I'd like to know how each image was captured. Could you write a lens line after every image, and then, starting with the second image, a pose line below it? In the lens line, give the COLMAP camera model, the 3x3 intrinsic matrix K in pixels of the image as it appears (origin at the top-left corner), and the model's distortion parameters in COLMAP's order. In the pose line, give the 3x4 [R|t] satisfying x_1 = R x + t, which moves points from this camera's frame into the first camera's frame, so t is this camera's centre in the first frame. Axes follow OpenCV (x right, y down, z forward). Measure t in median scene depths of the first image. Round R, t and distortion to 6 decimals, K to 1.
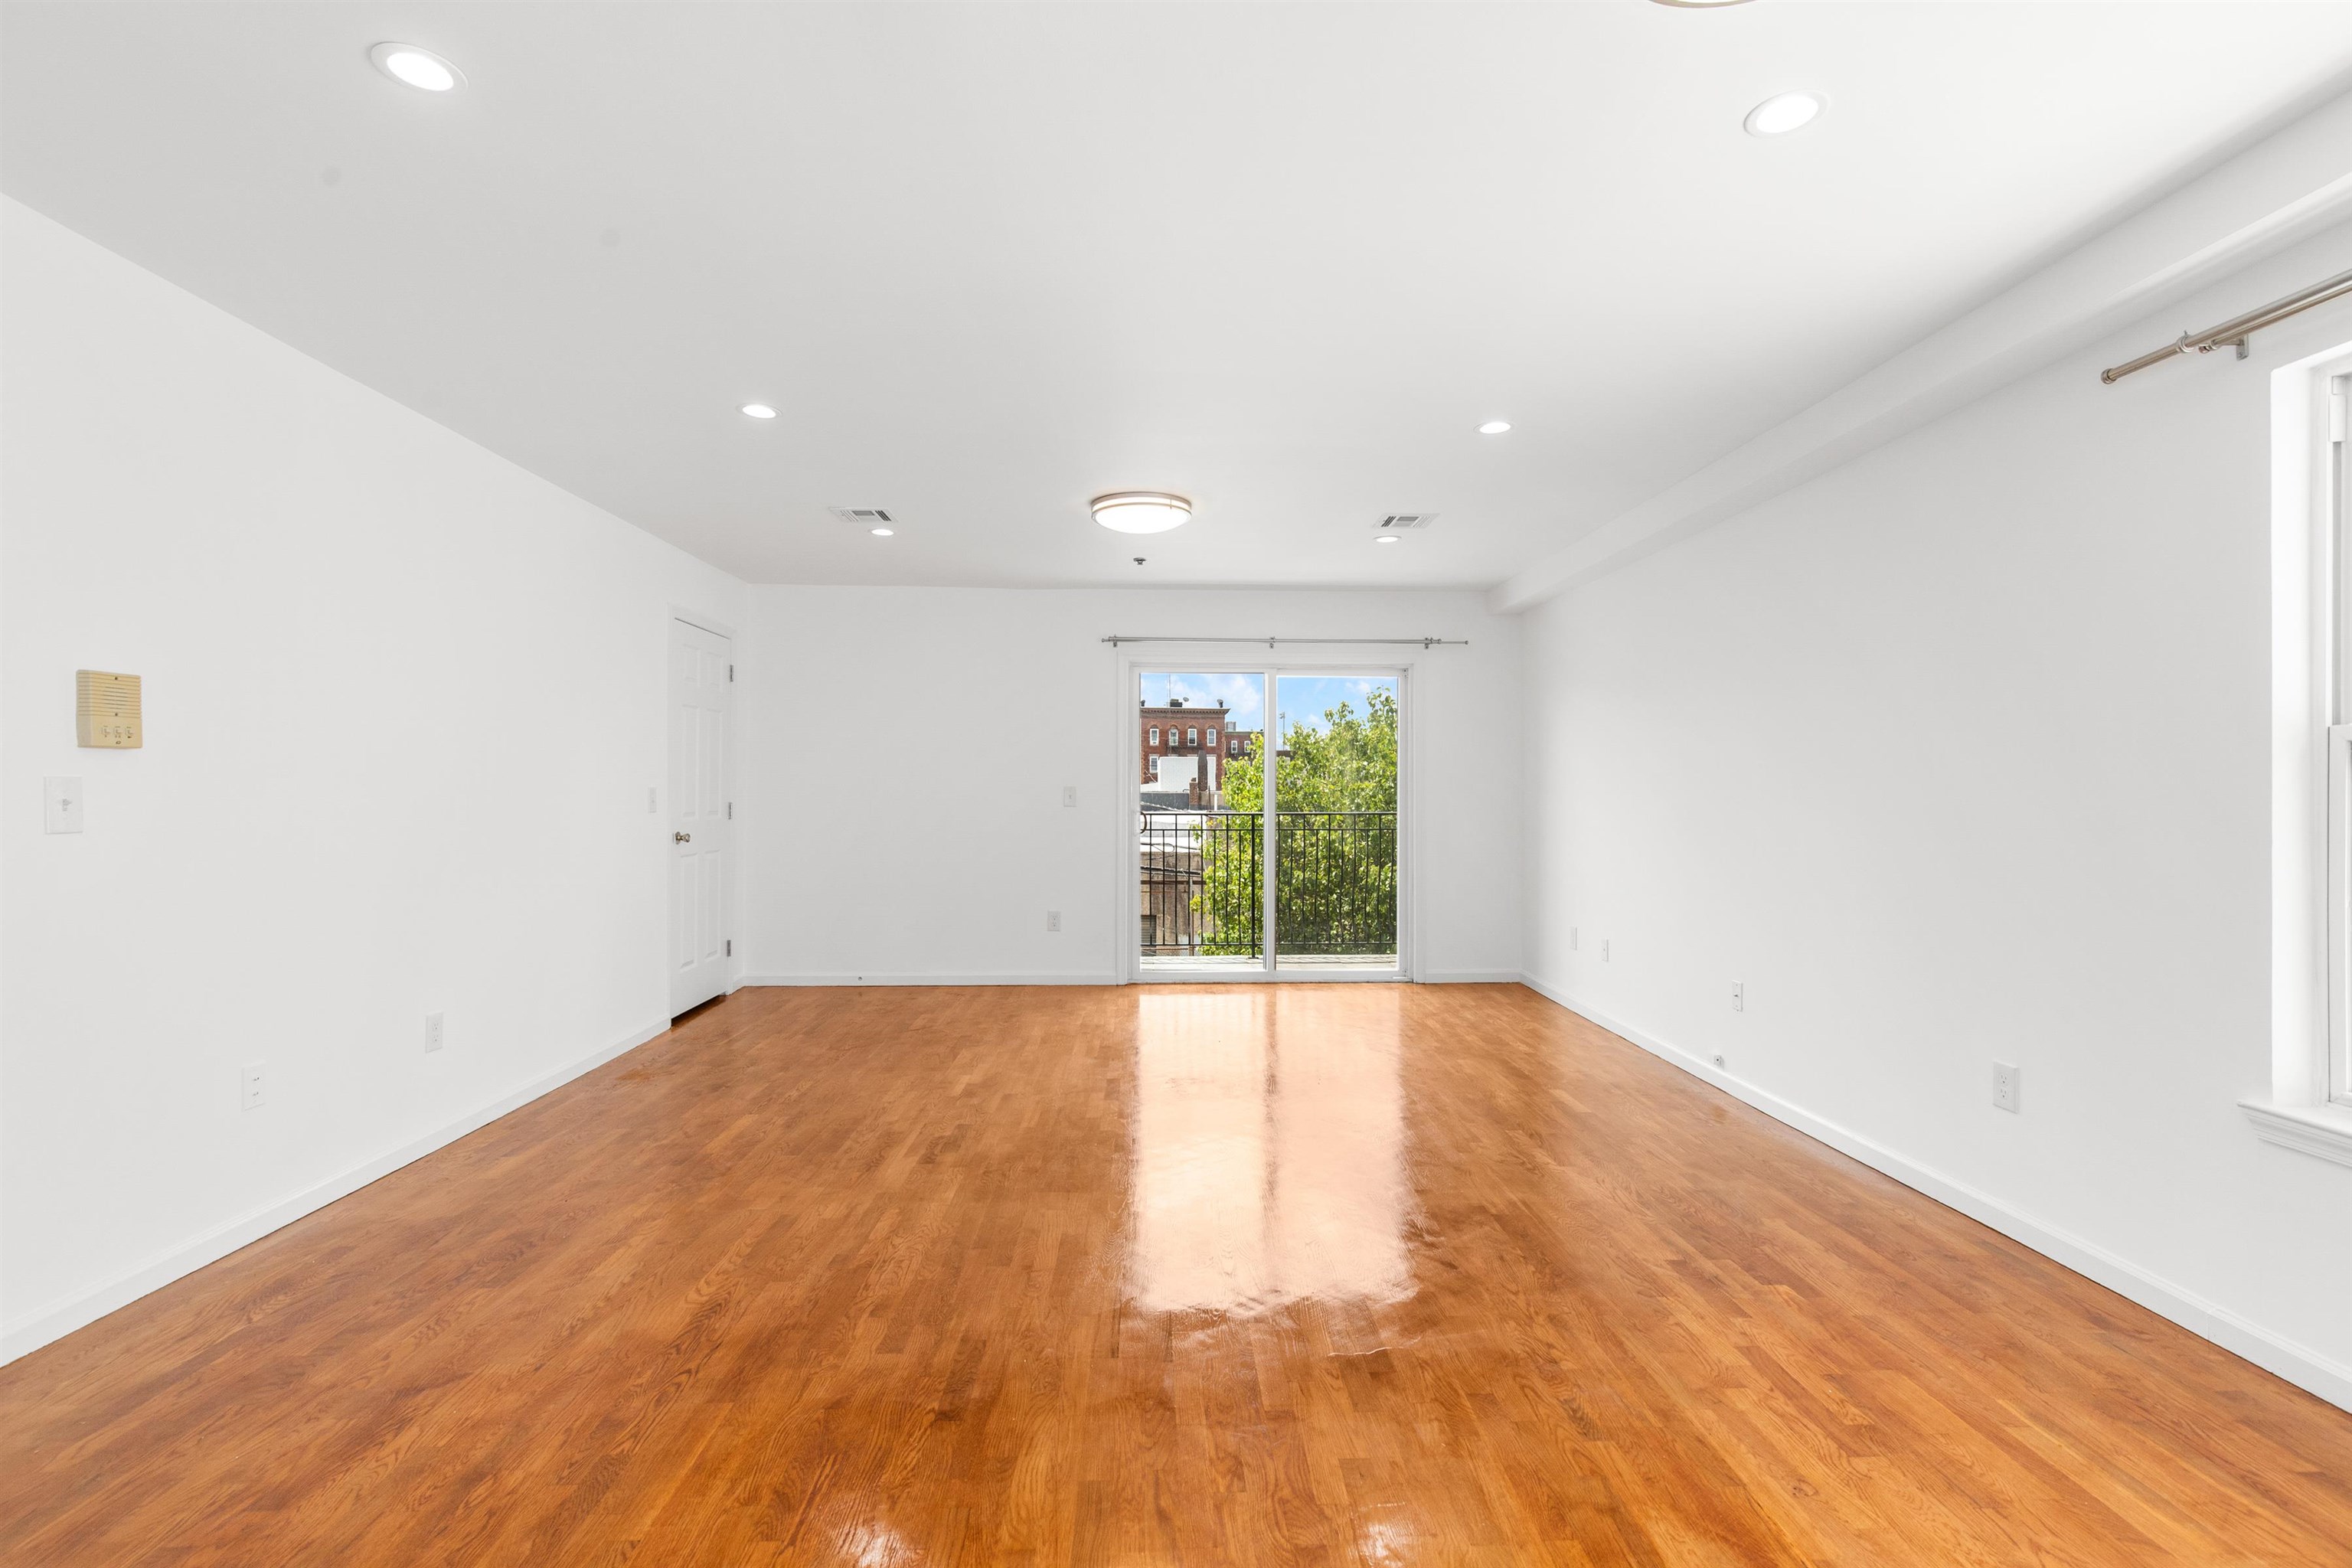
lens RADIAL K [[1069.1, 0, 1175.7], [0, 1069.1, 787.9], [0, 0, 1]] dist [0.008167, -0.000701]
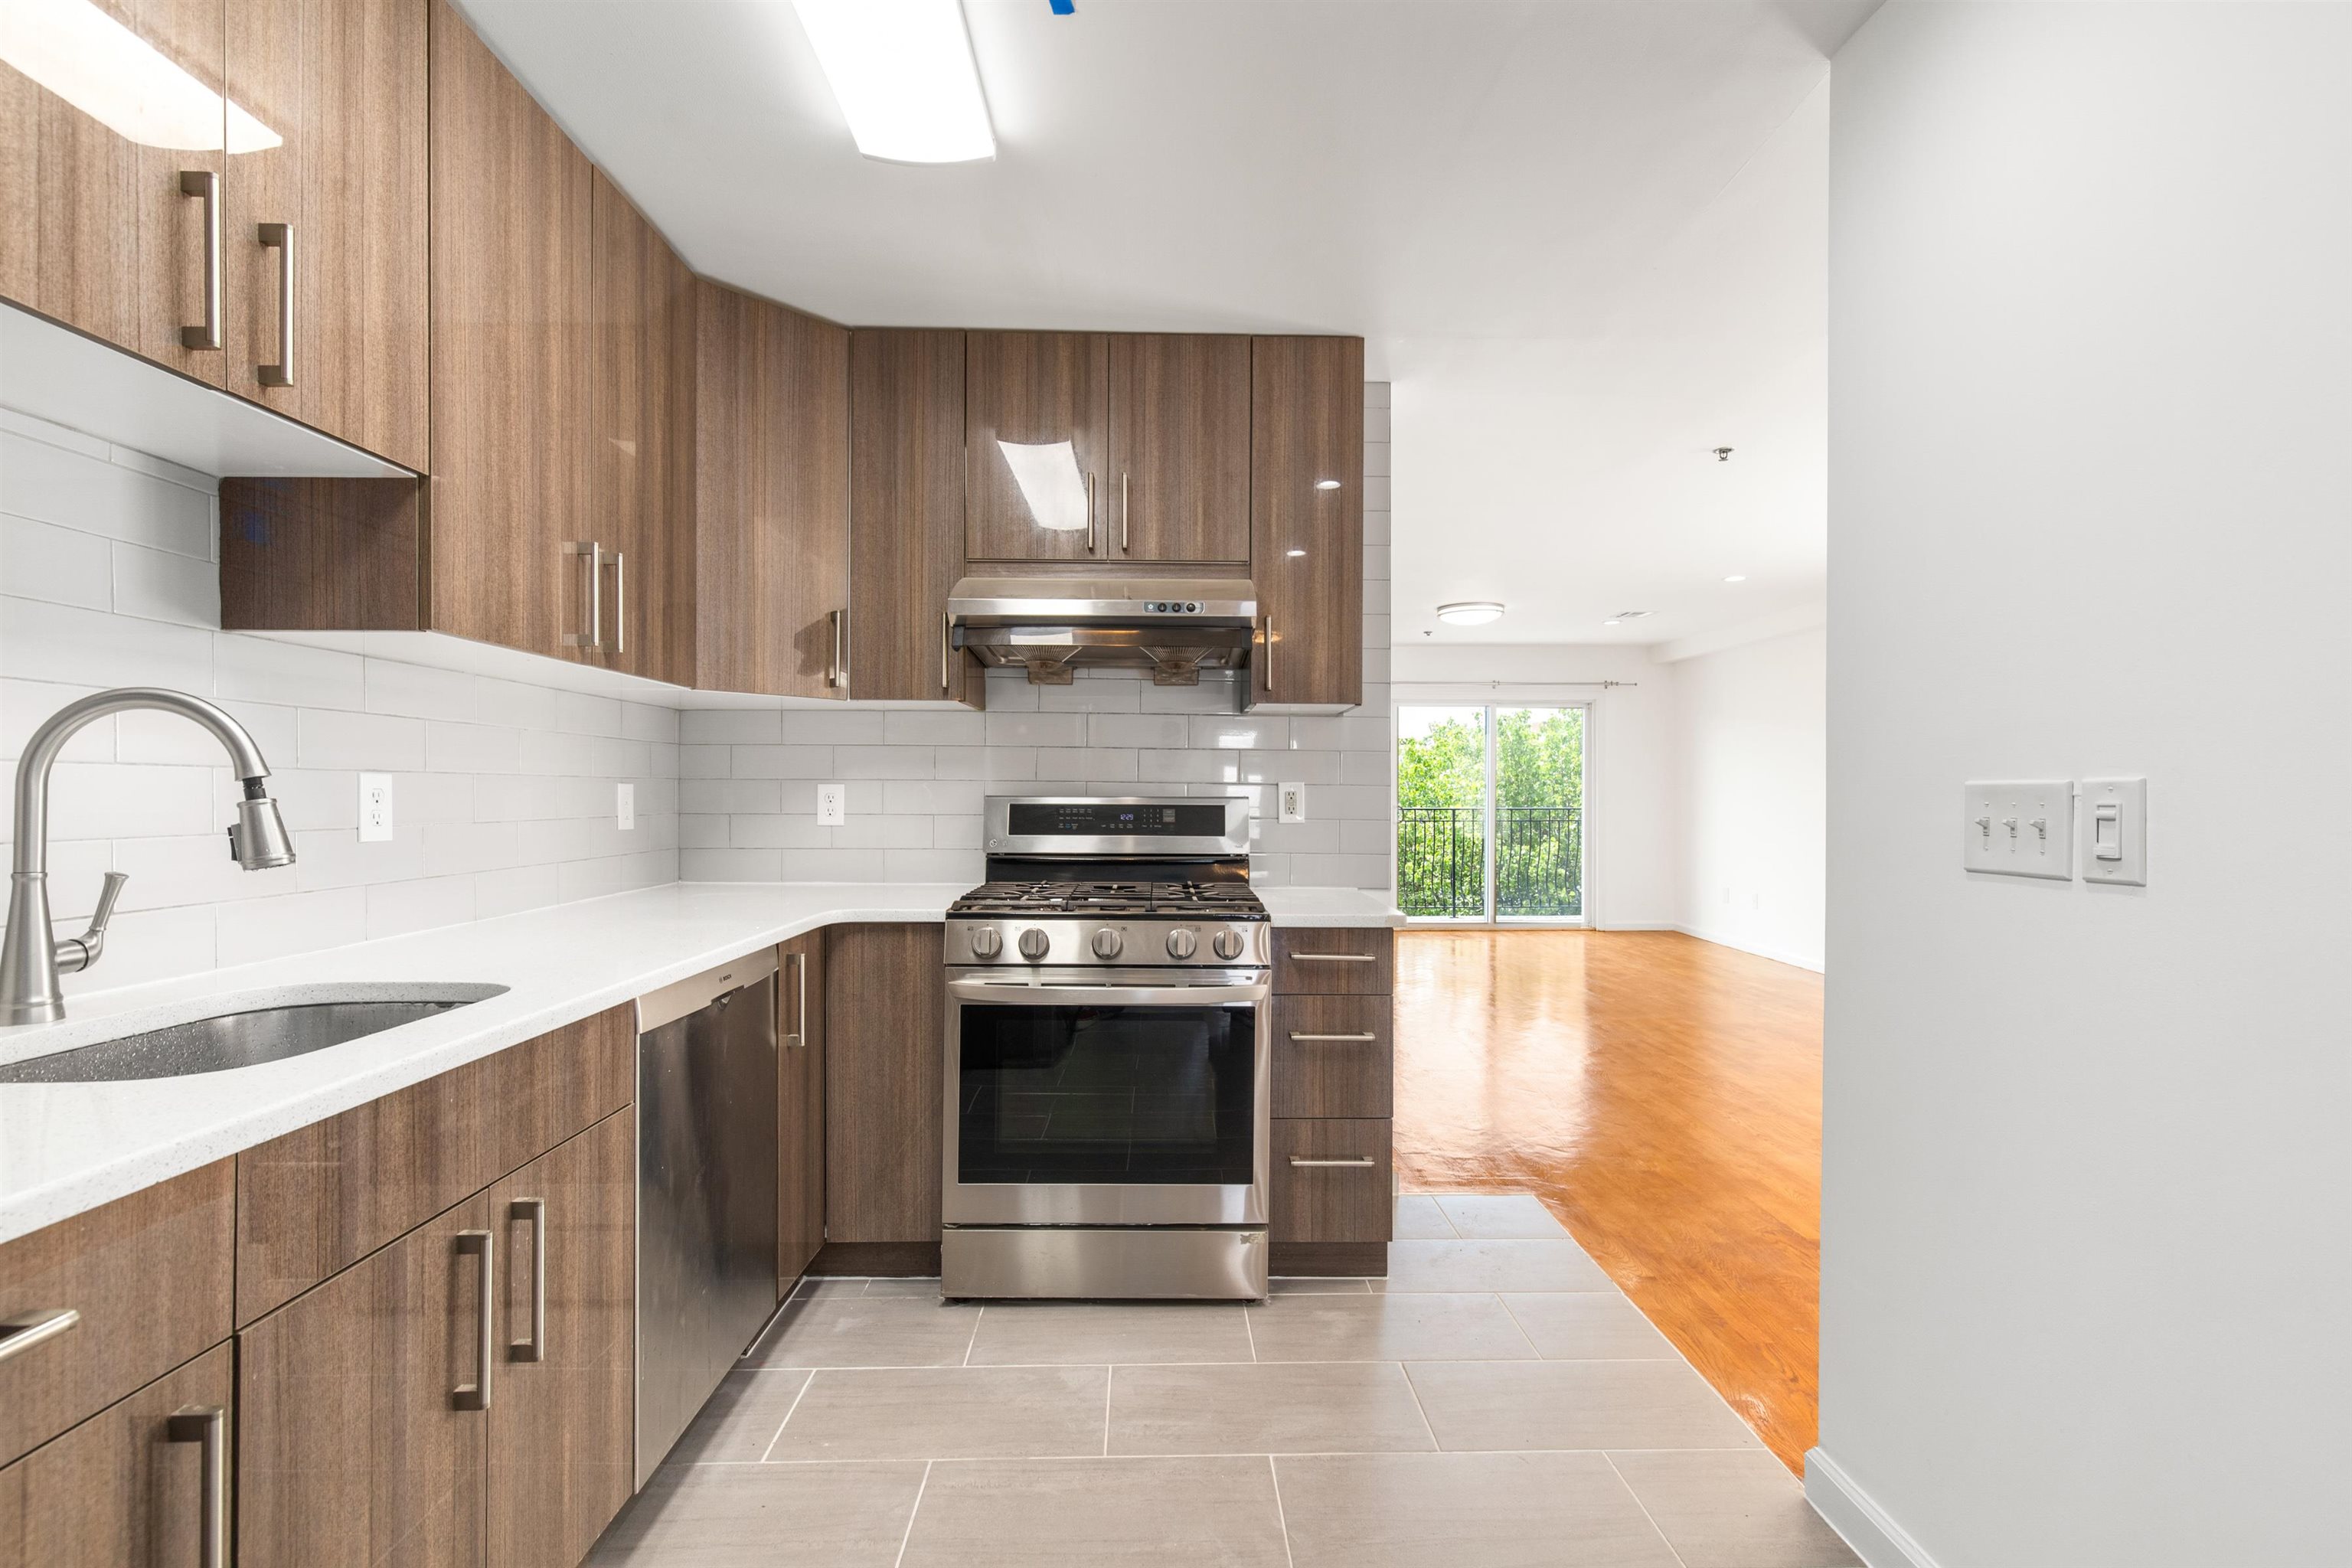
lens RADIAL K [[1052.8, 0, 1186.1], [0, 1052.8, 788.0], [0, 0, 1]] dist [0.004068, -0.000613]
pose [[0.999999, -0.000809, 0.000654, -0.733880], [0.000807, 0.999997, 0.002428, -0.012002], [-0.000656, -0.002427, 0.999997, -0.867656]]
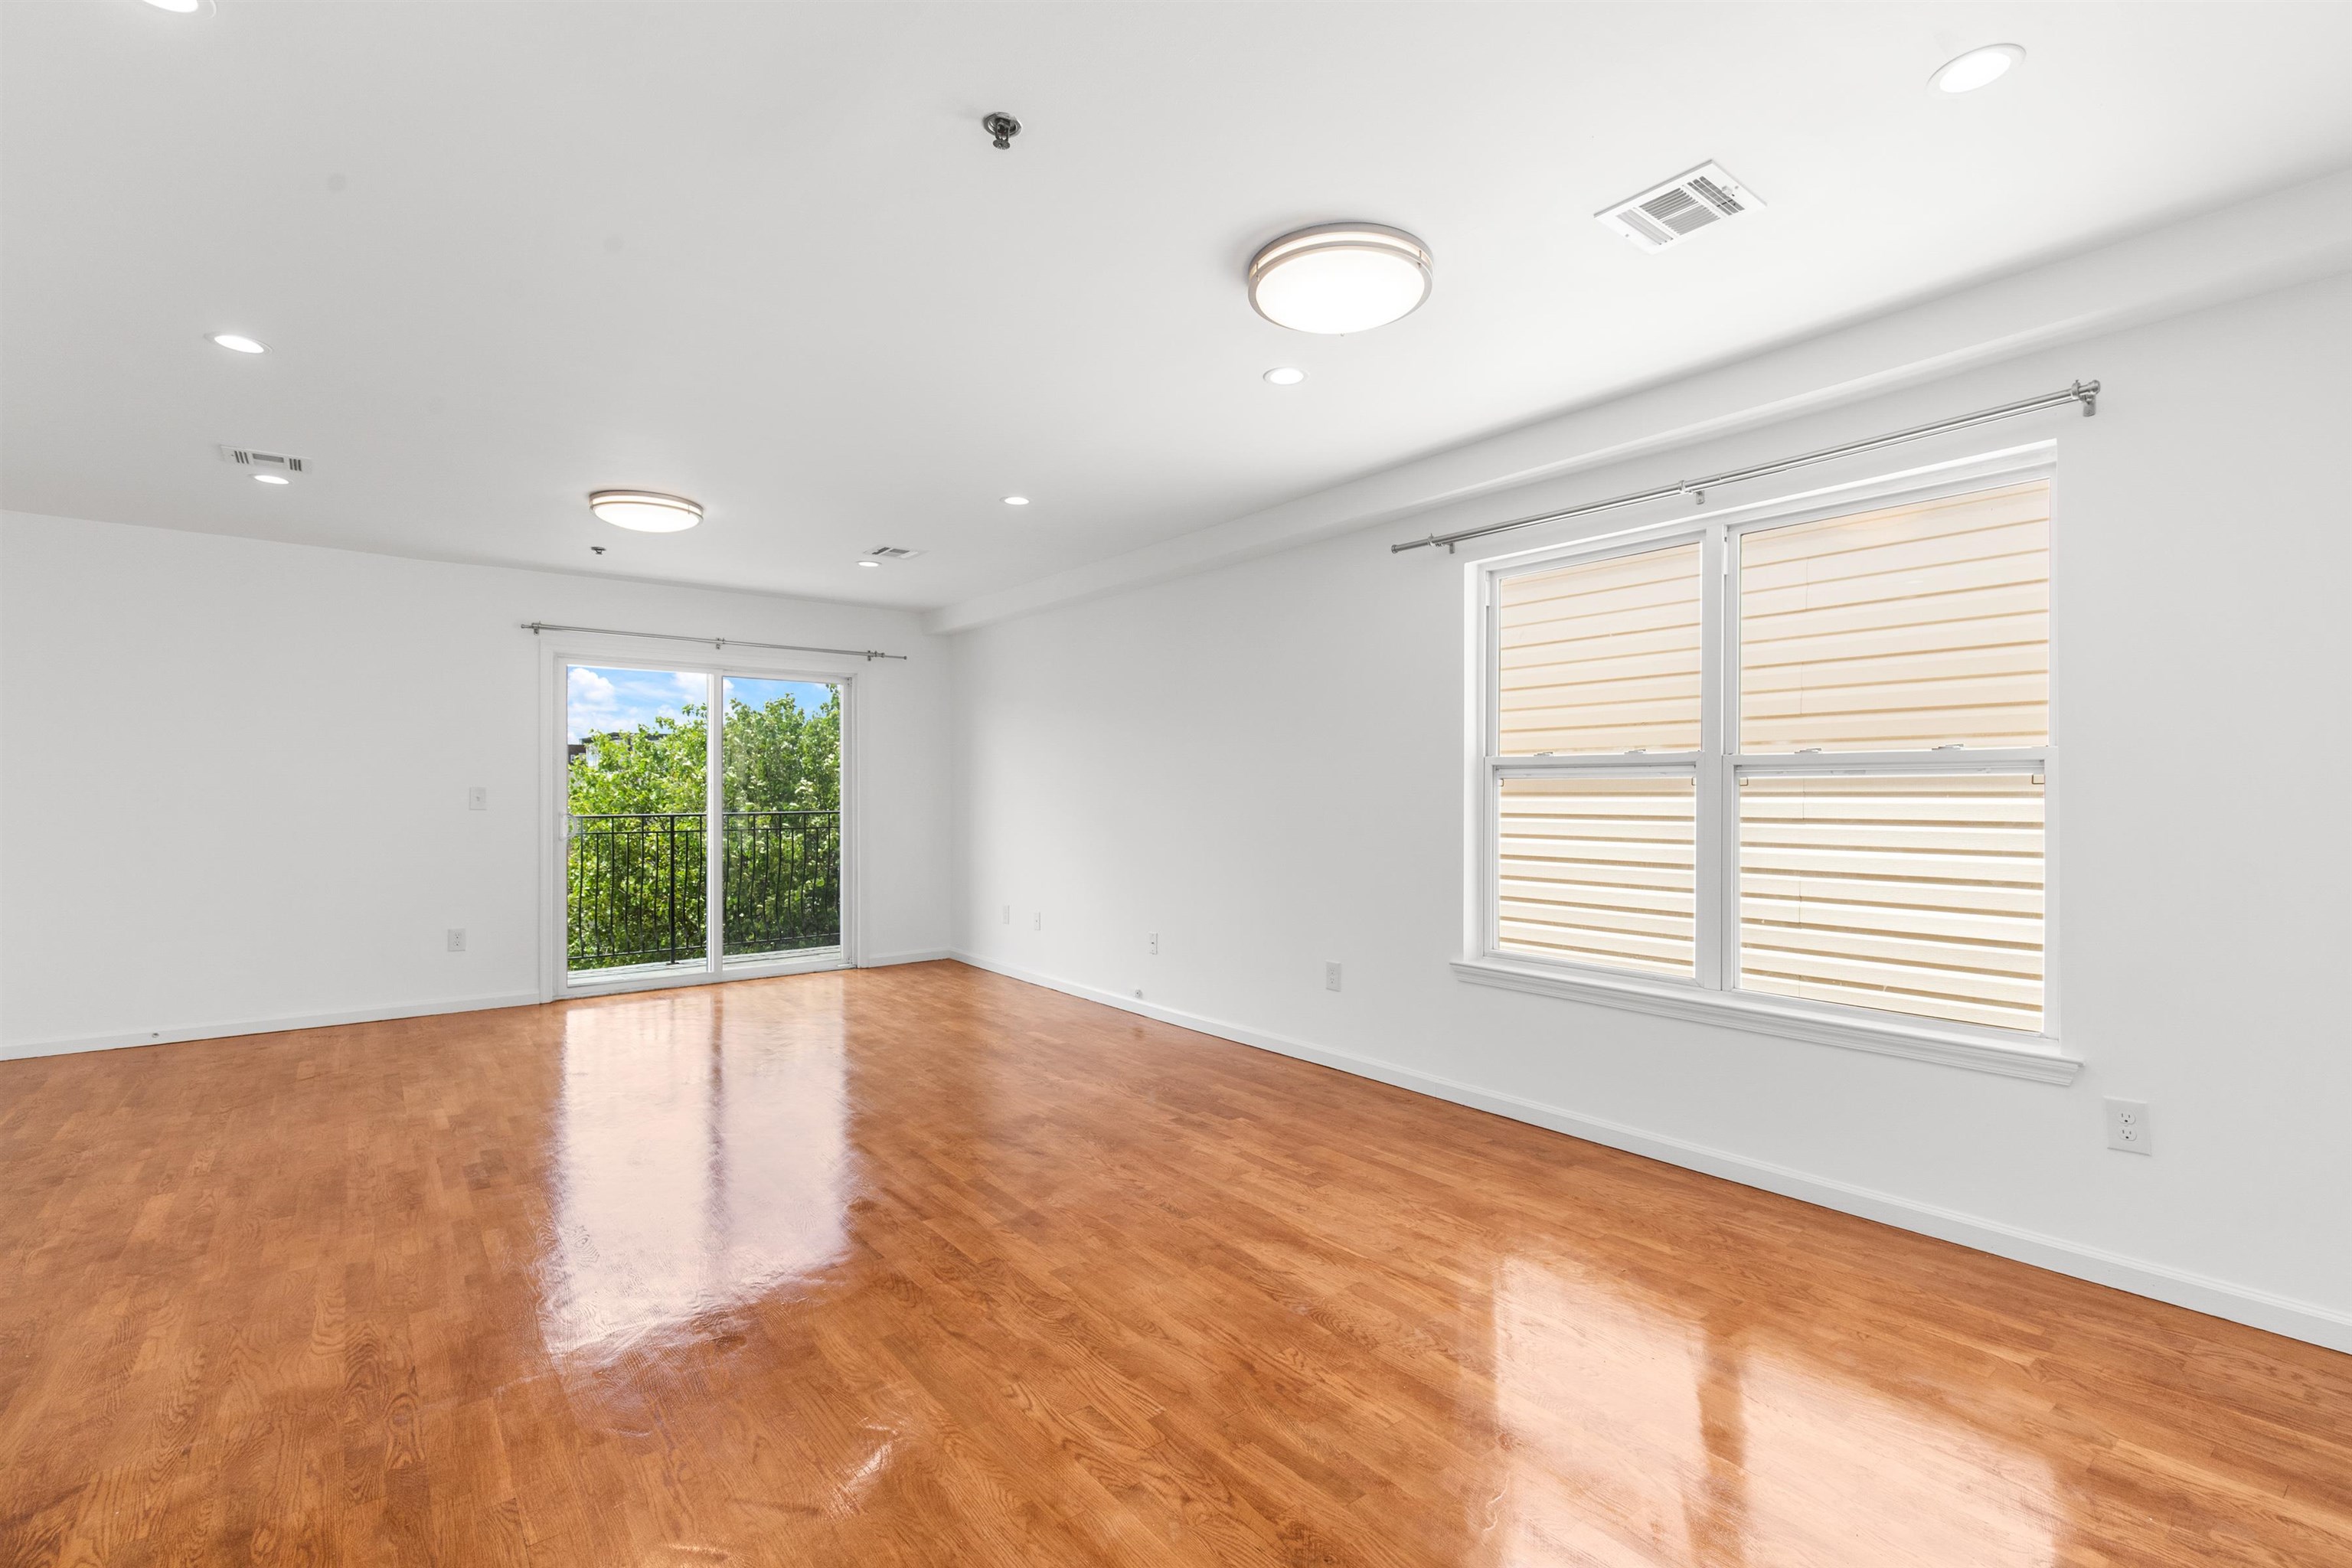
lens RADIAL K [[1069.1, 0, 1175.7], [0, 1069.1, 787.9], [0, 0, 1]] dist [0.008167, -0.000701]
pose [[0.807870, -0.000962, 0.589360, -0.366230], [0.000724, 1.000000, 0.000640, -0.001884], [-0.589360, -0.000090, 0.807871, -0.150912]]
